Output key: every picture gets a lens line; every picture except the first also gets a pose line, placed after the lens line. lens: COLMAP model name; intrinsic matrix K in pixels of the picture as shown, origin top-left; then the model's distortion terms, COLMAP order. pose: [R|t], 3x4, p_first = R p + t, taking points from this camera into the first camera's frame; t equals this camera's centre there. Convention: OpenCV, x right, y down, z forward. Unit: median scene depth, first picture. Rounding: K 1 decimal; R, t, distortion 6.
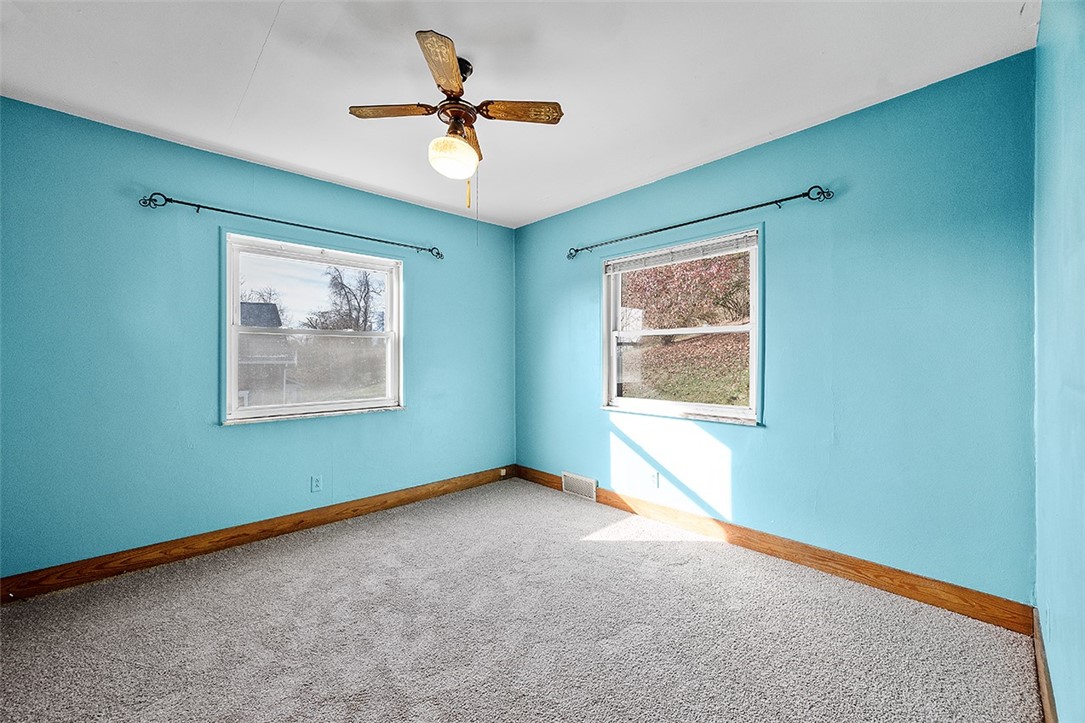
lens RADIAL K [[430.7, 0, 542.5], [0, 430.7, 361.5], [0, 0, 1]] dist [-0.000253, -0.000012]
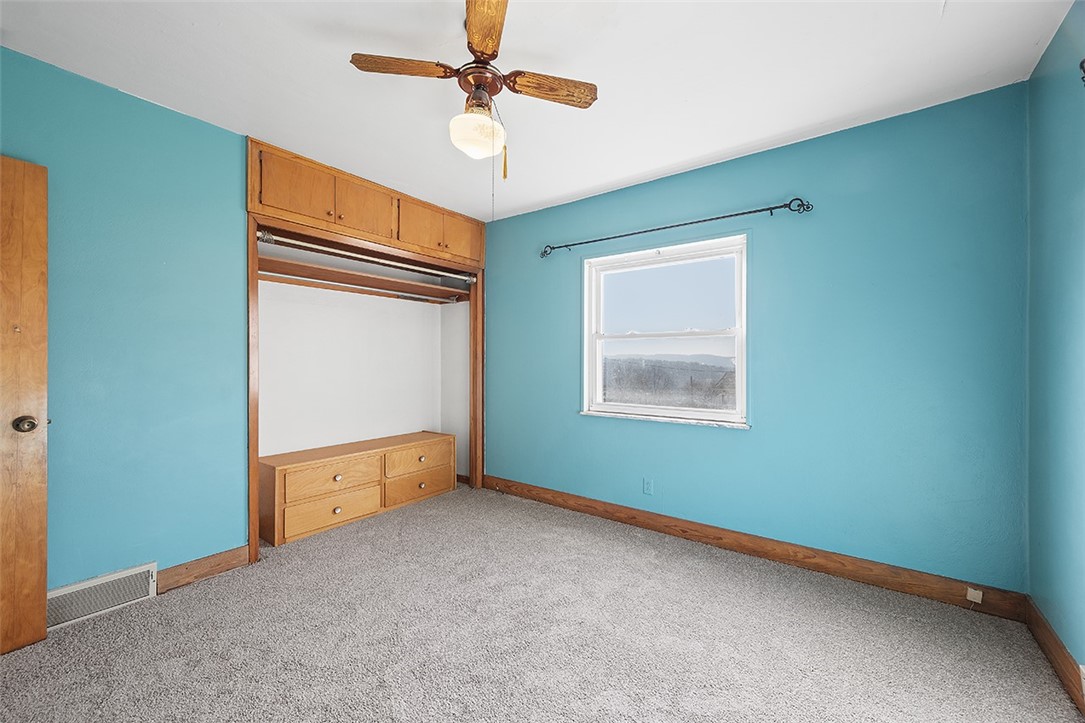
lens RADIAL K [[430.7, 0, 542.5], [0, 430.7, 361.5], [0, 0, 1]] dist [-0.000253, -0.000012]
pose [[0.169127, 0.008121, -0.985561, 0.429816], [-0.008559, 0.999940, 0.006770, -0.011364], [0.985557, 0.007290, 0.169186, 0.605626]]
